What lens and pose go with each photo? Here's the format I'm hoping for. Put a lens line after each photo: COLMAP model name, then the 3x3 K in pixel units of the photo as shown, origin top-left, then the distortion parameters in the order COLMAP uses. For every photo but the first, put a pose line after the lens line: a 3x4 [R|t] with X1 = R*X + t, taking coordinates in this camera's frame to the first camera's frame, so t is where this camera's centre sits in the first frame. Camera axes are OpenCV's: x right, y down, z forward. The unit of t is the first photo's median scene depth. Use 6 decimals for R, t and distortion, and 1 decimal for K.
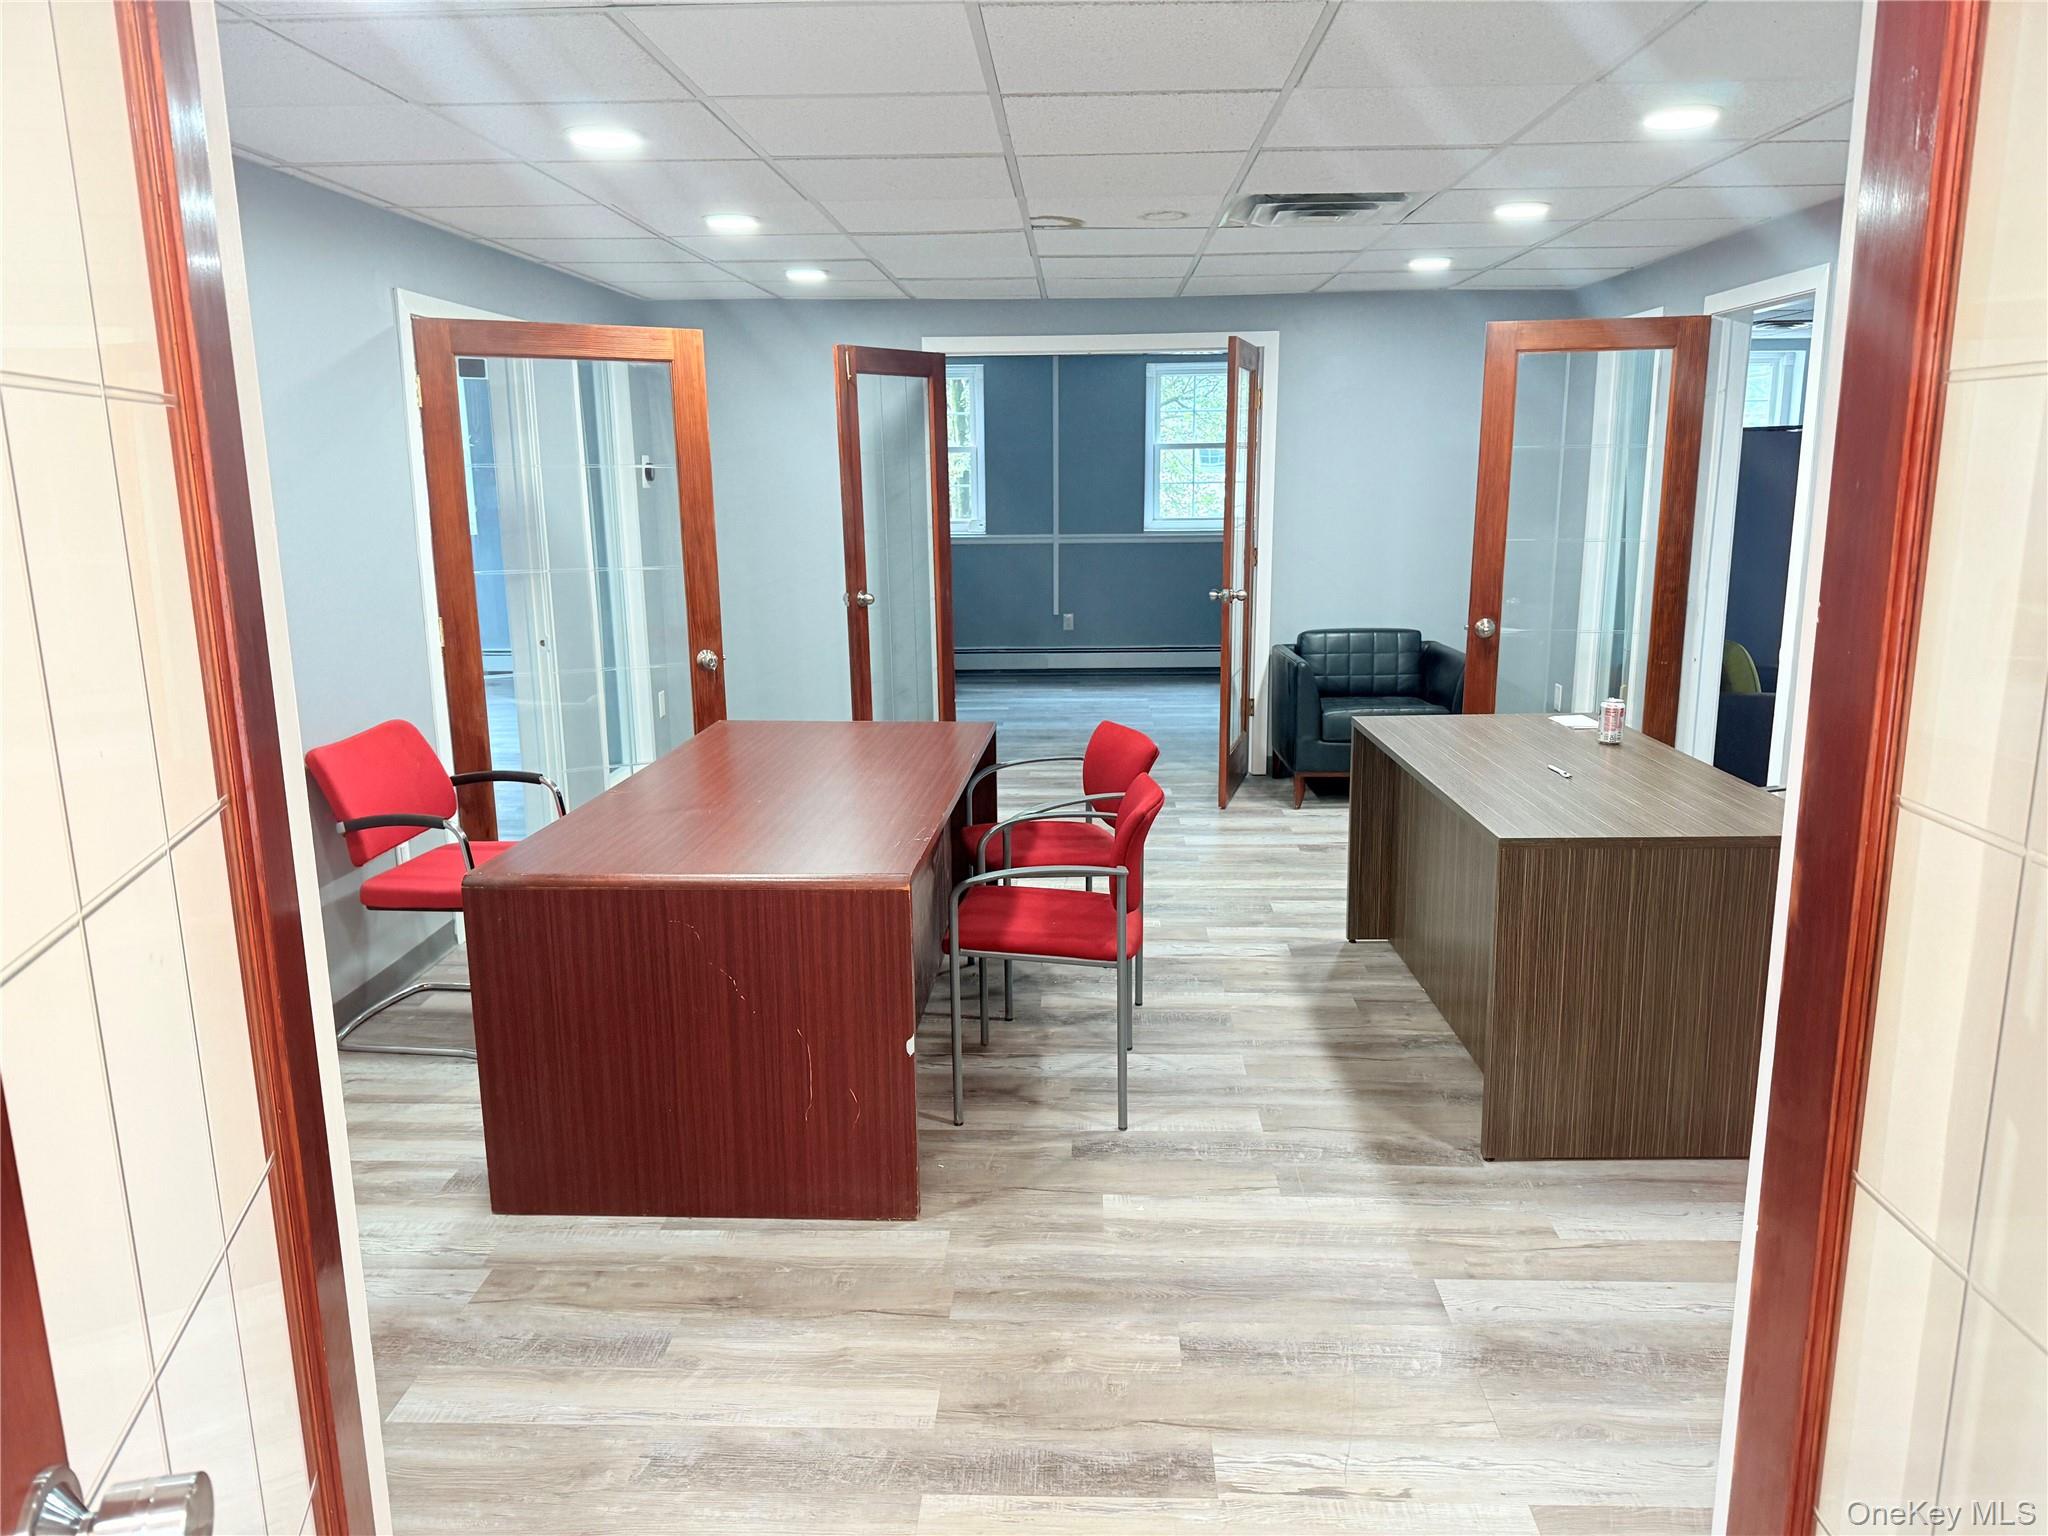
lens RADIAL K [[1446.2, 0, 1011.6], [0, 1446.2, 766.4], [0, 0, 1]] dist [-0.003059, 0.004878]
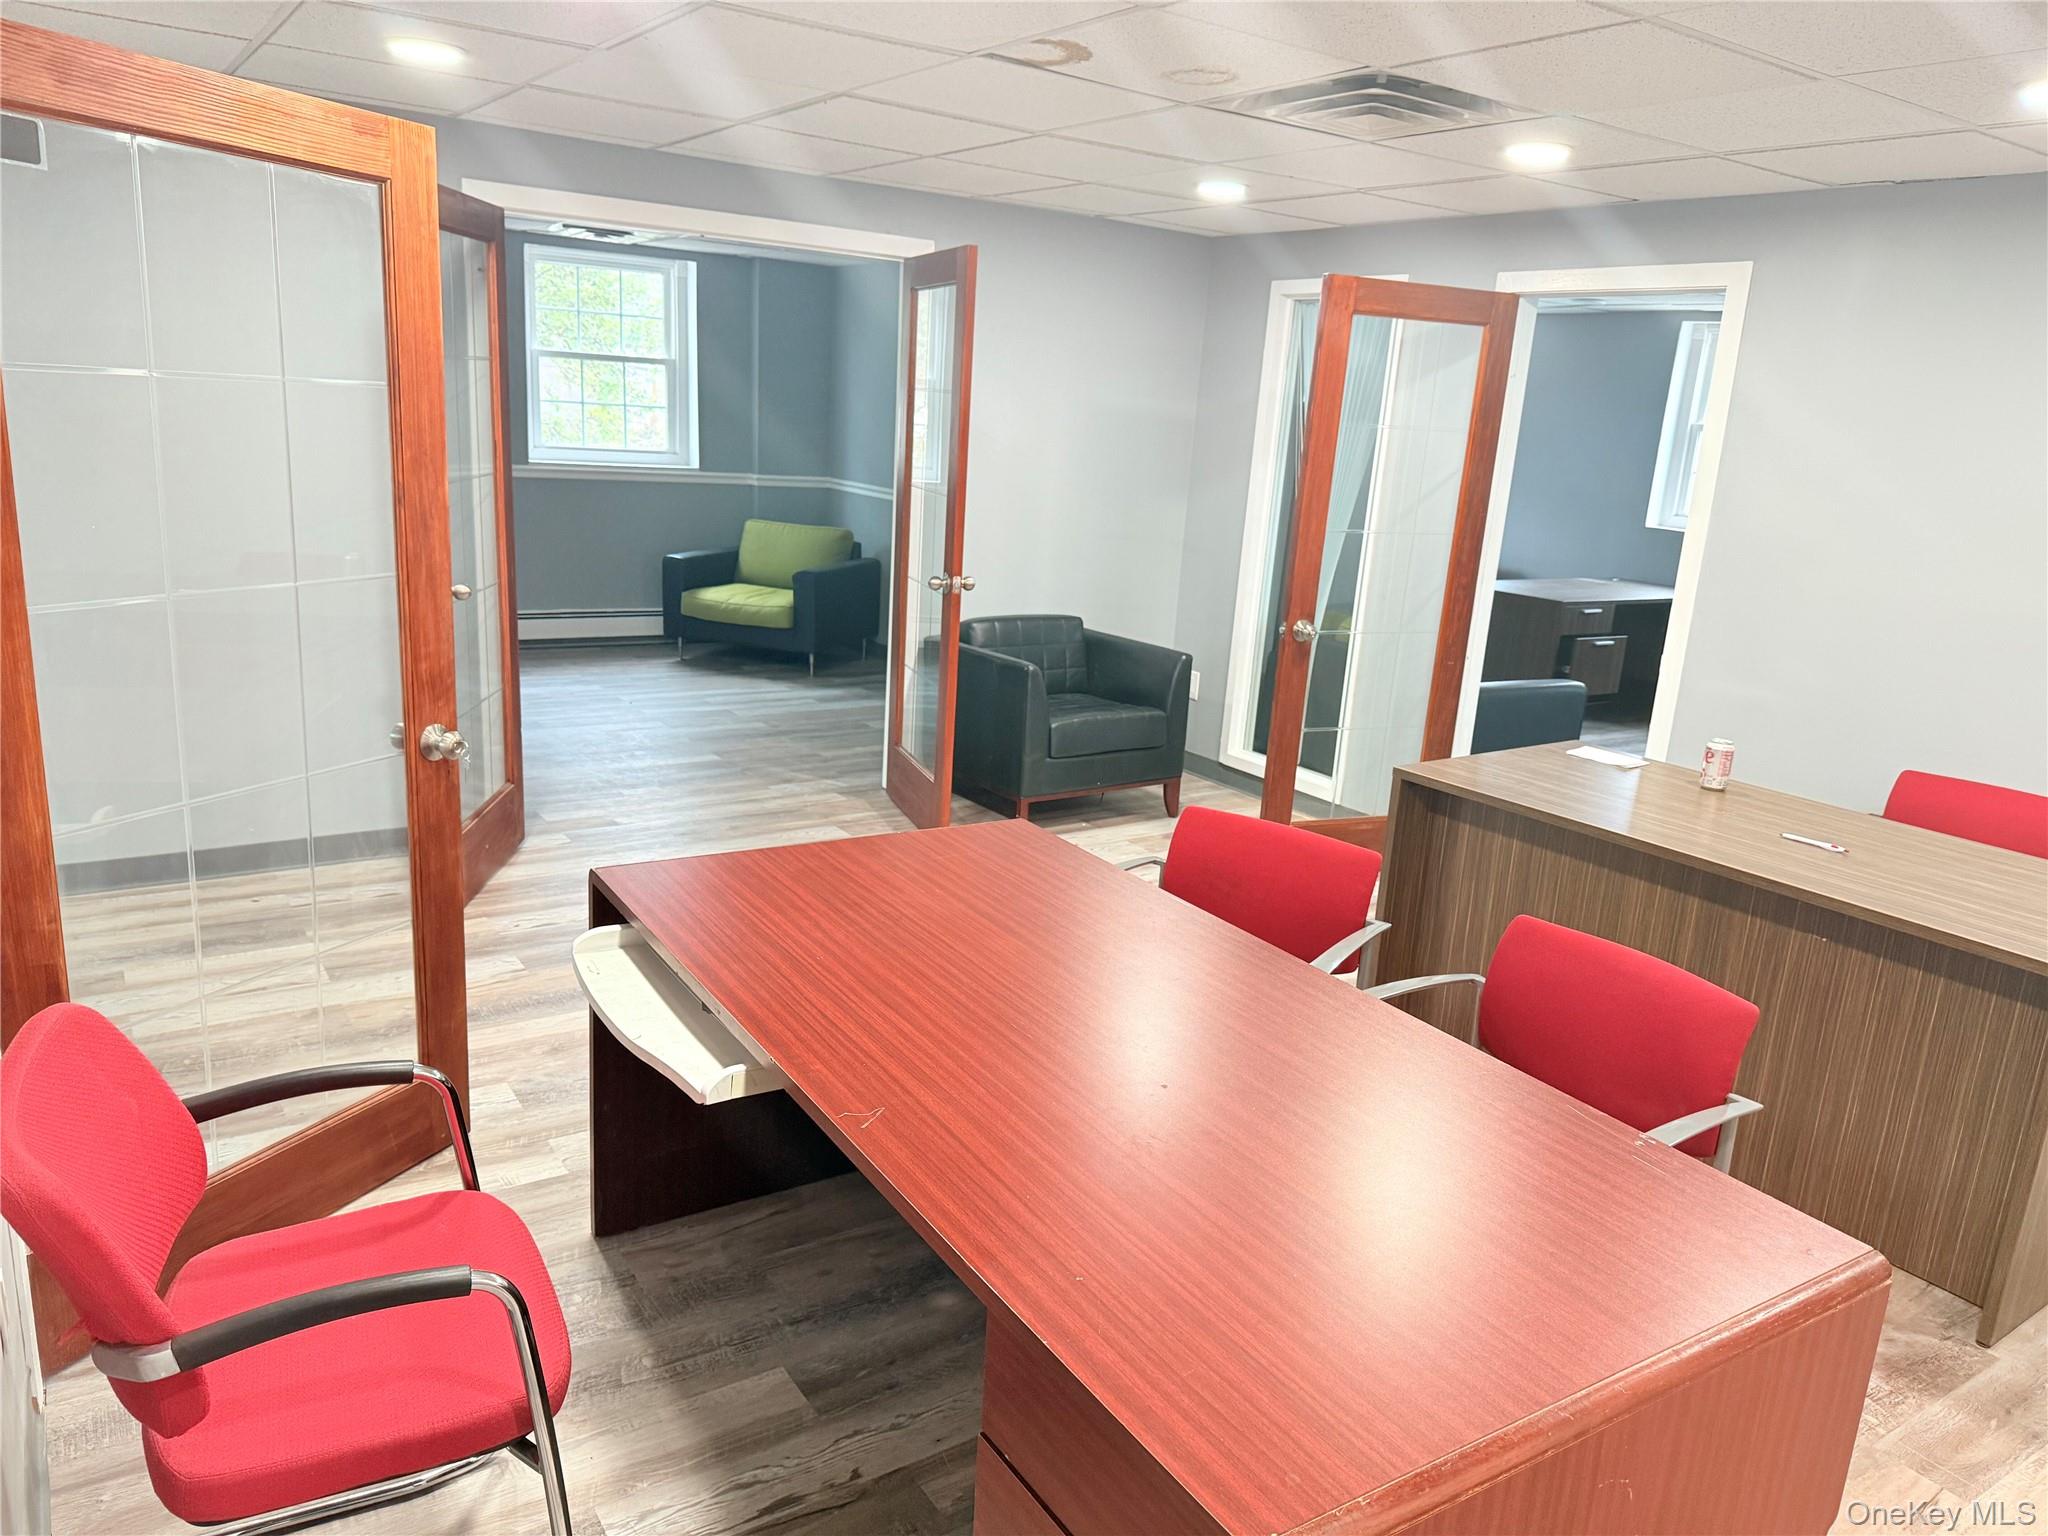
lens RADIAL K [[1446.2, 0, 1026.0], [0, 1446.2, 774.3], [0, 0, 1]] dist [-0.003059, 0.004878]
pose [[0.816760, -0.090437, 0.569846, -0.345081], [0.052258, 0.995175, 0.083037, -0.094089], [-0.574607, -0.038042, 0.817545, 0.393525]]
